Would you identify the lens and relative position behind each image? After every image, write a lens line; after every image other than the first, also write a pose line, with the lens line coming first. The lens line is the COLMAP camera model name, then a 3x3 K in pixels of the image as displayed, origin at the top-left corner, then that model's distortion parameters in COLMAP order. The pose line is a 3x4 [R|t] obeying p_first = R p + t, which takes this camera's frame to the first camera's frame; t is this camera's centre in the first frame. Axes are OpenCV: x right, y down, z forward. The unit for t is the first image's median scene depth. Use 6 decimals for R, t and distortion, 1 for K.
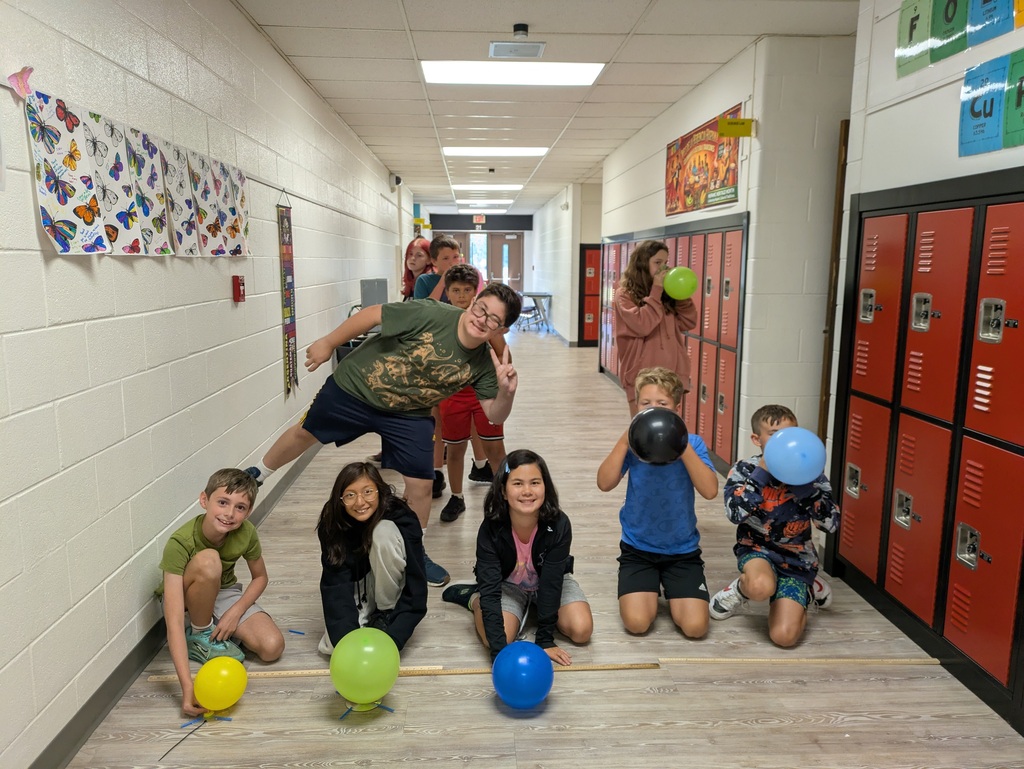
lens RADIAL K [[755.3, 0, 507.1], [0, 755.3, 382.0], [0, 0, 1]] dist [0.045325, -0.028301]
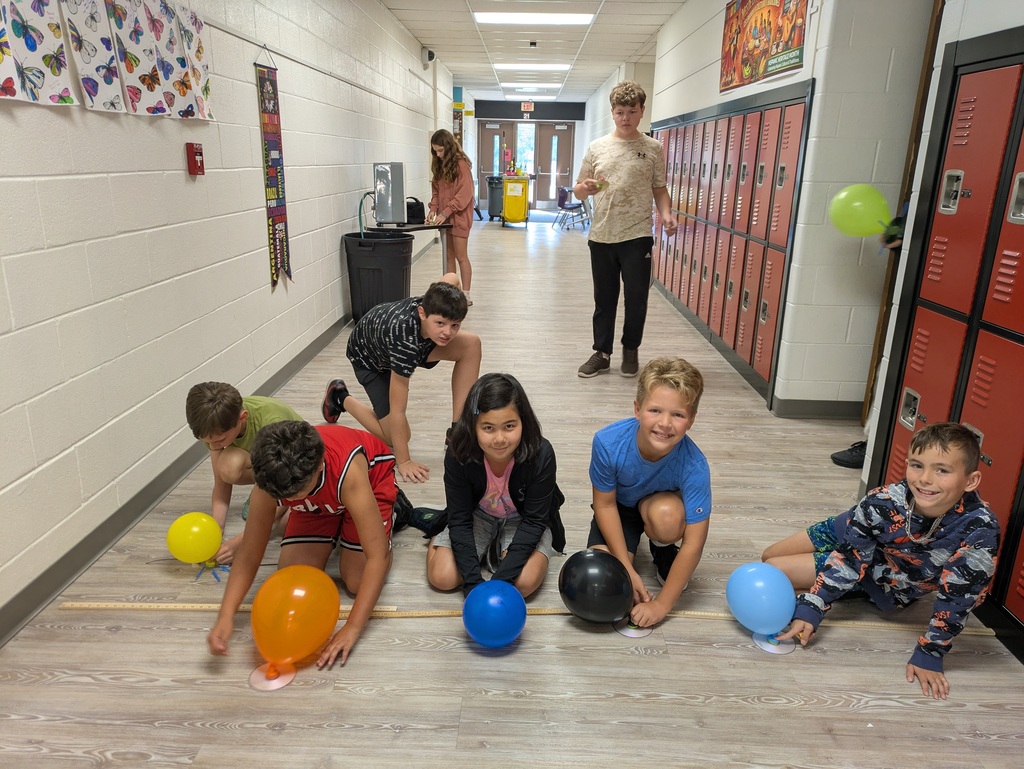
lens RADIAL K [[755.3, 0, 513.5], [0, 755.3, 390.0], [0, 0, 1]] dist [0.045325, -0.028301]
pose [[0.997768, 0.036090, -0.056182, 0.071290], [-0.027965, 0.989867, 0.139219, 0.005630], [0.060637, -0.137337, 0.988667, 0.159354]]
